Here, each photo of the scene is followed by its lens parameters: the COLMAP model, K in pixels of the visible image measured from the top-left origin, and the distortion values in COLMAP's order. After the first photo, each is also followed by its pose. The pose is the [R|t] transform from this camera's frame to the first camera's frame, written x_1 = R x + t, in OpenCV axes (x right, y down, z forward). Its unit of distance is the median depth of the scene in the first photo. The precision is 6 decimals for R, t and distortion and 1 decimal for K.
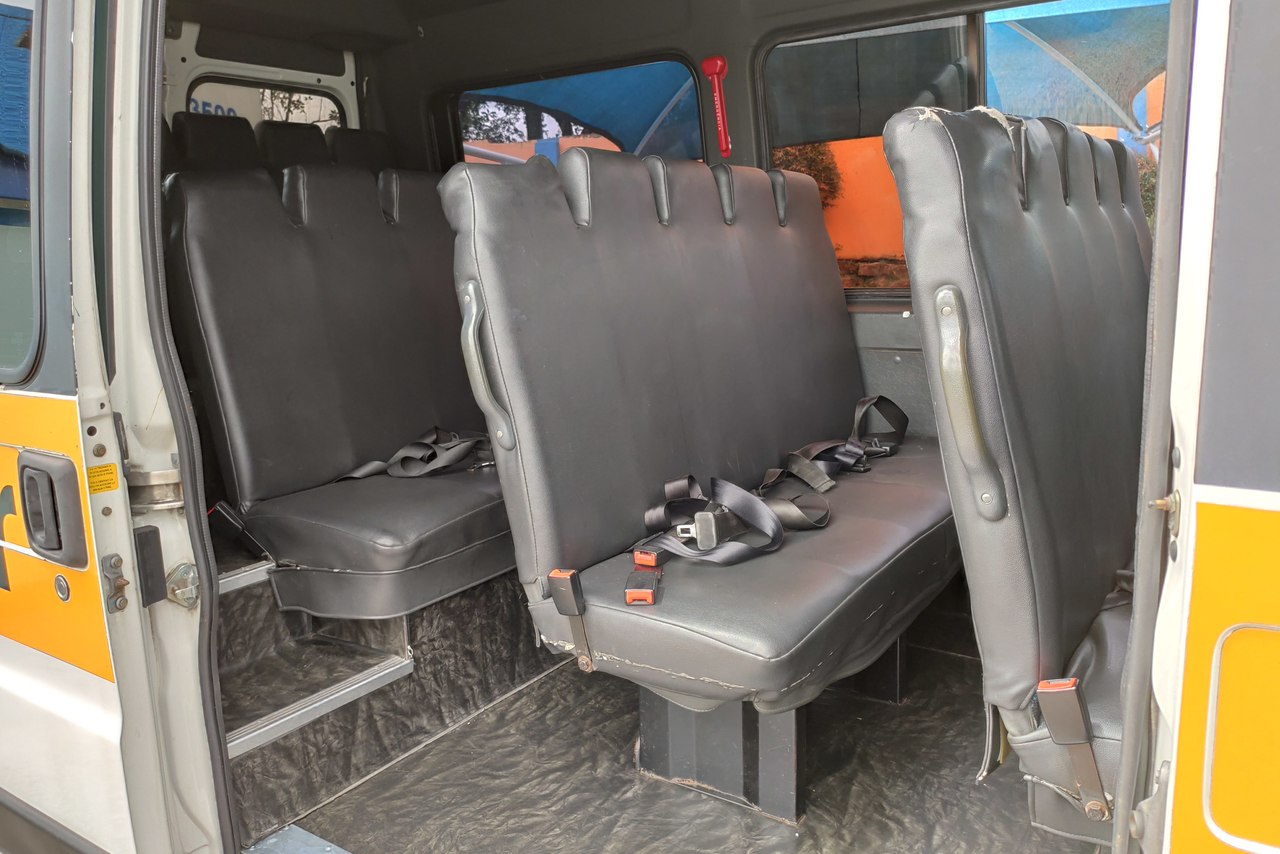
lens RADIAL K [[993.1, 0, 635.0], [0, 993.1, 409.7], [0, 0, 1]] dist [0.055199, -0.047439]
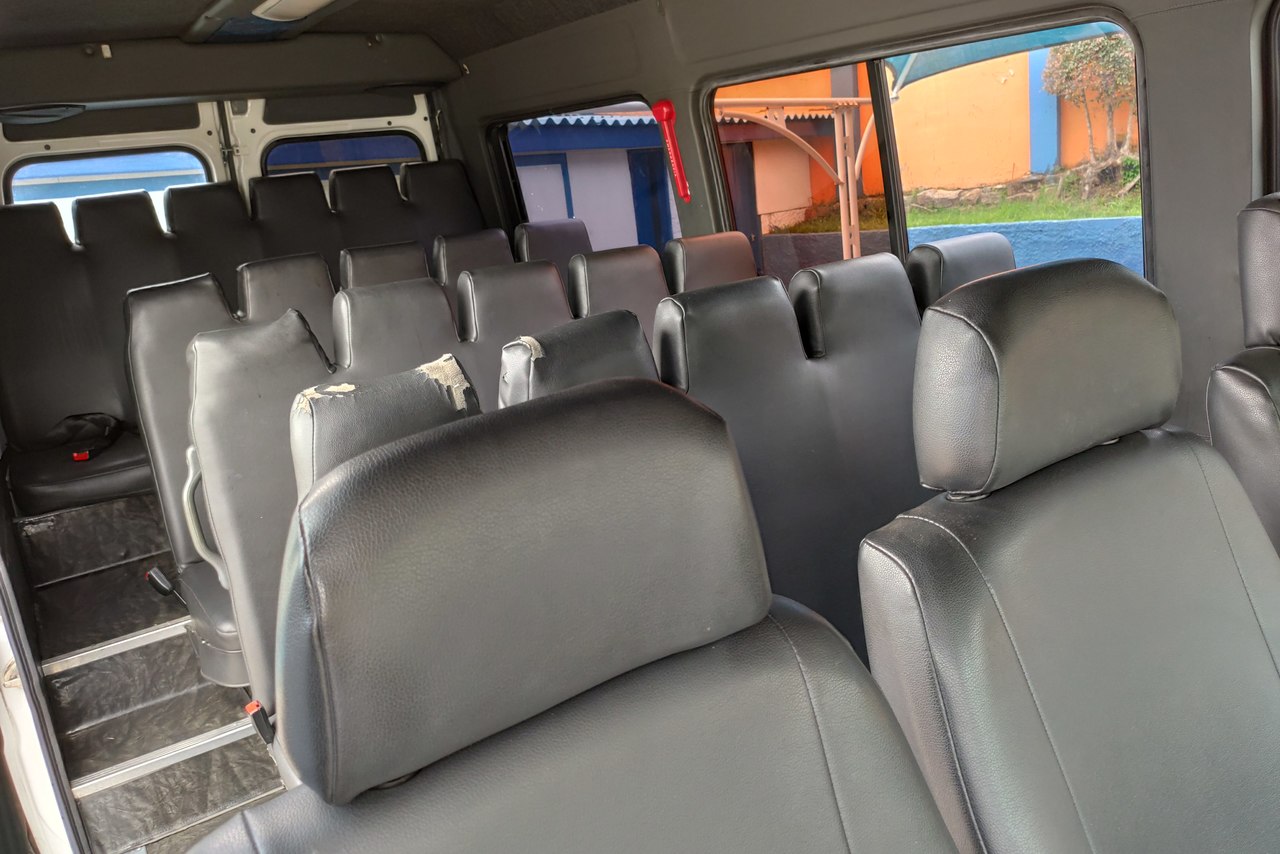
lens RADIAL K [[993.1, 0, 635.0], [0, 993.1, 409.7], [0, 0, 1]] dist [0.055199, -0.047439]
pose [[0.916324, 0.045753, -0.397815, 0.647376], [0.006553, 0.991605, 0.129140, -0.271034], [0.400384, -0.120941, 0.908331, 0.137397]]
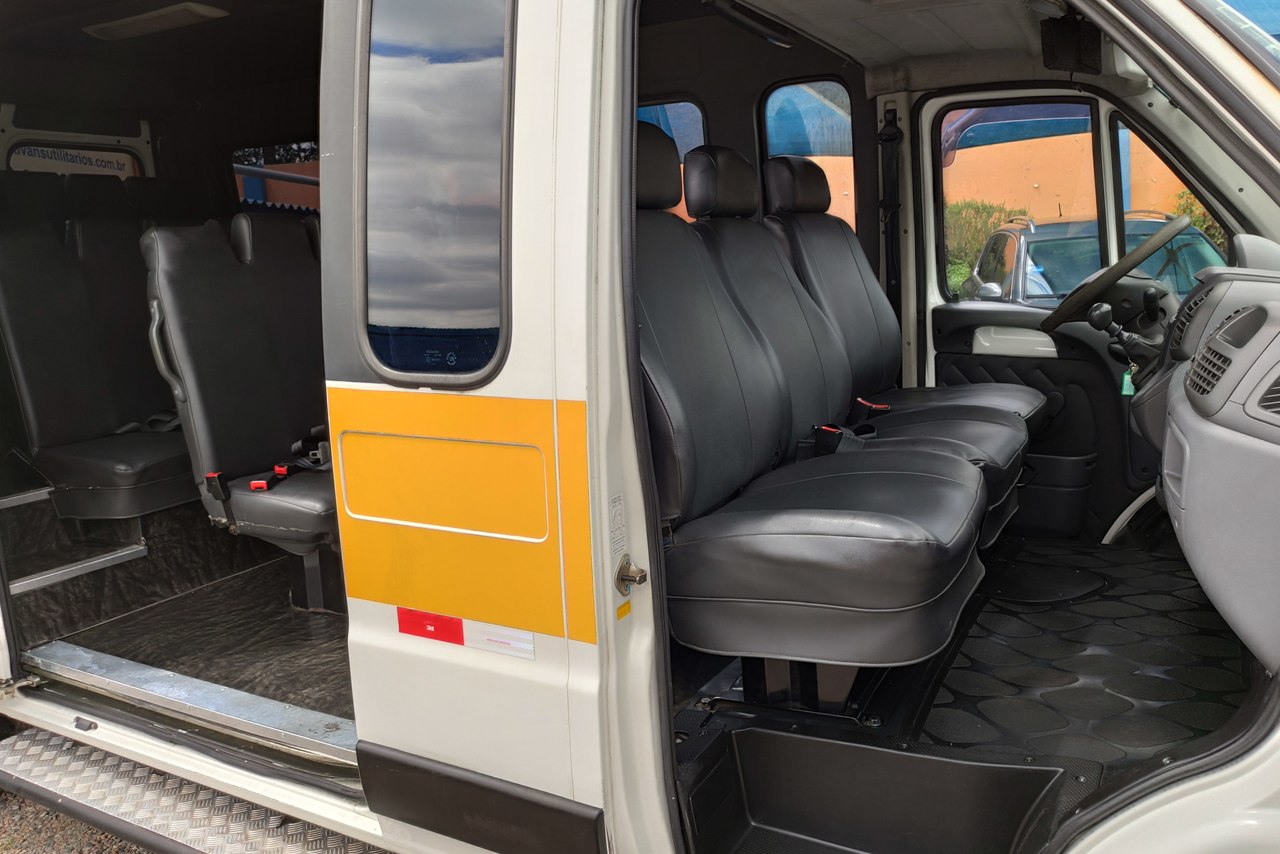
lens RADIAL K [[1016.6, 0, 654.4], [0, 1016.6, 420.9], [0, 0, 1]] dist [0.045380, -0.075417]
pose [[0.995749, -0.018822, 0.090164, 0.421538], [0.018622, 0.999822, 0.003063, 0.068680], [-0.090206, -0.001371, 0.995922, -0.642221]]
